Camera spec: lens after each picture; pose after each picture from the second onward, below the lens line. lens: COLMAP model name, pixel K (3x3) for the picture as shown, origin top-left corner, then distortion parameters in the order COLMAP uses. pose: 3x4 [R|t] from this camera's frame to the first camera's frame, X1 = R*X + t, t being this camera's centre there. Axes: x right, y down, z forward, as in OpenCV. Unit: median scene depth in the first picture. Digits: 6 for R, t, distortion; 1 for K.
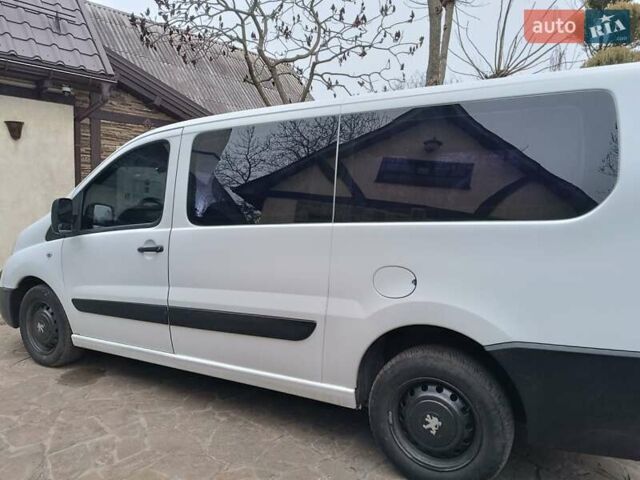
lens RADIAL K [[457.8, 0, 320.0], [0, 457.8, 240.0], [0, 0, 1]] dist [0.047535, -0.034269]
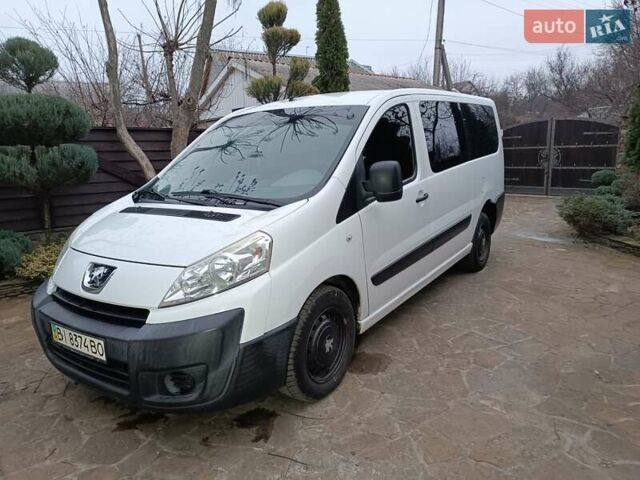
lens RADIAL K [[457.8, 0, 320.0], [0, 457.8, 240.0], [0, 0, 1]] dist [0.047535, -0.034269]
pose [[0.091793, -0.213302, 0.972665, -1.580104], [0.123337, 0.971702, 0.201451, -0.148013], [-0.988110, 0.101474, 0.115503, 1.135887]]
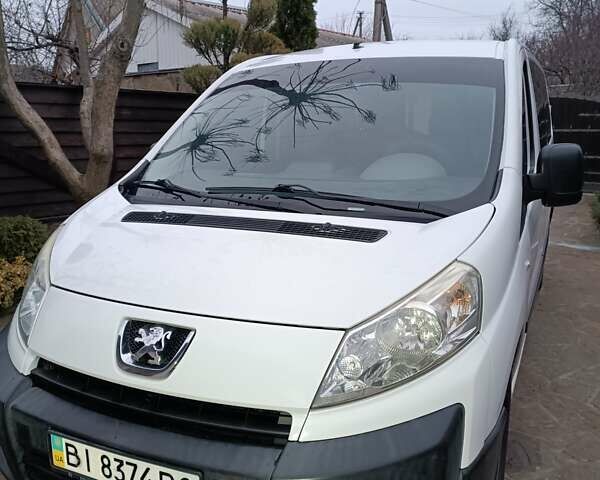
lens RADIAL K [[574.6, 0, 300.0], [0, 574.6, 240.0], [0, 0, 1]] dist [0.042623, -0.035412]
pose [[-0.074069, -0.213982, 0.974025, -1.371434], [0.090545, 0.971231, 0.220254, -0.175181], [-0.993134, 0.104507, -0.052564, 1.487184]]
